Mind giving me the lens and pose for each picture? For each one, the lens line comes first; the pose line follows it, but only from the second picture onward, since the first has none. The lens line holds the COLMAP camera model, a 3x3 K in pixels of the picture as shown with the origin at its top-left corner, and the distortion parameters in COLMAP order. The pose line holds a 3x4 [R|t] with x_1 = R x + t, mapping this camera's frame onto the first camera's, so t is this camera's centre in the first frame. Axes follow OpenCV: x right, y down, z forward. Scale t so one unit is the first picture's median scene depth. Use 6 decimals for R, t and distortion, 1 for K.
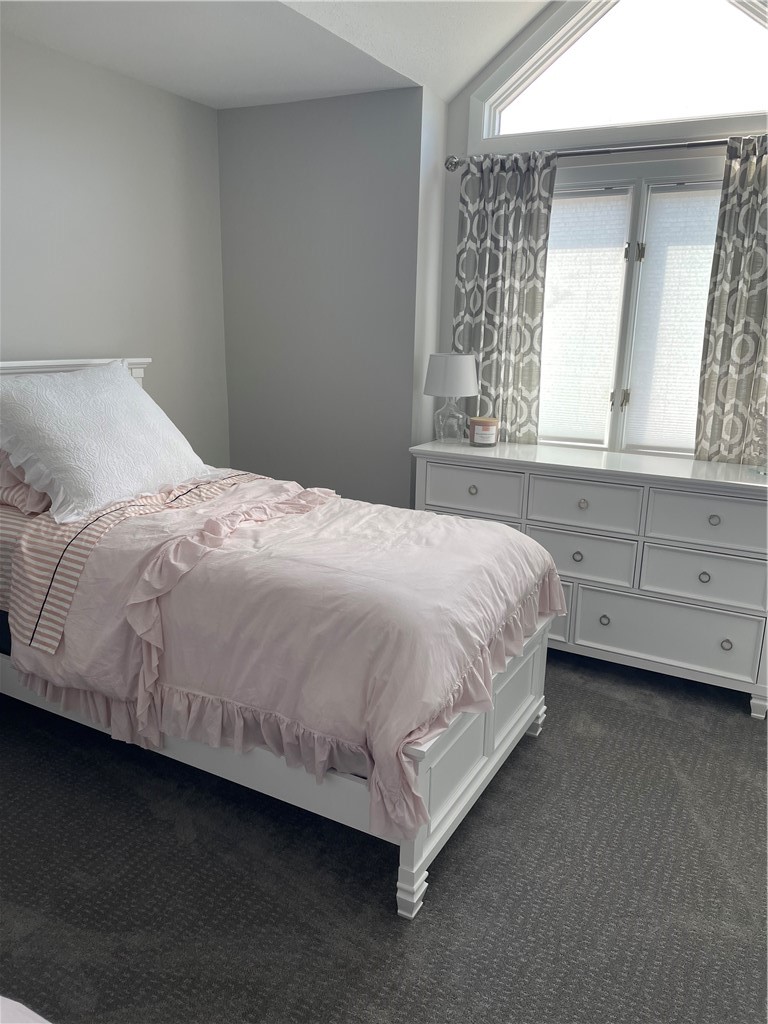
lens RADIAL K [[762.6, 0, 384.0], [0, 762.6, 512.0], [0, 0, 1]] dist [0.071643, -0.087111]
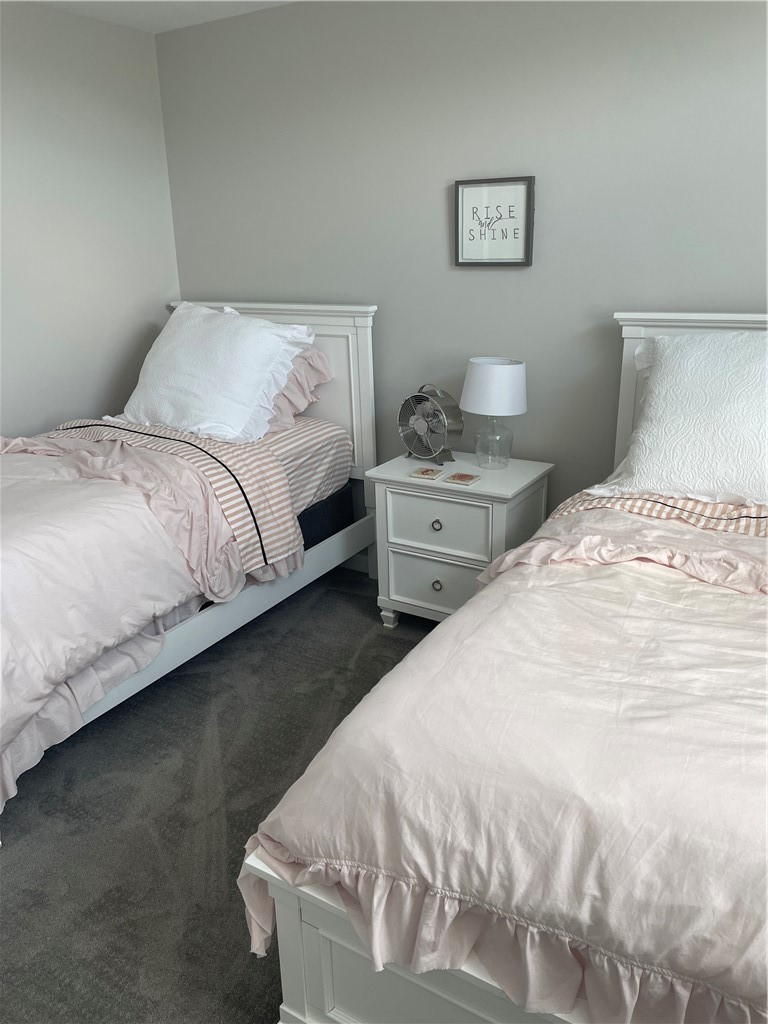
lens RADIAL K [[762.6, 0, 384.0], [0, 762.6, 512.0], [0, 0, 1]] dist [0.071643, -0.087111]
pose [[-0.032005, 0.294586, -0.955089, 0.477274], [-0.232579, 0.927152, 0.293762, -0.181103], [0.972051, 0.231535, 0.038841, 0.768189]]
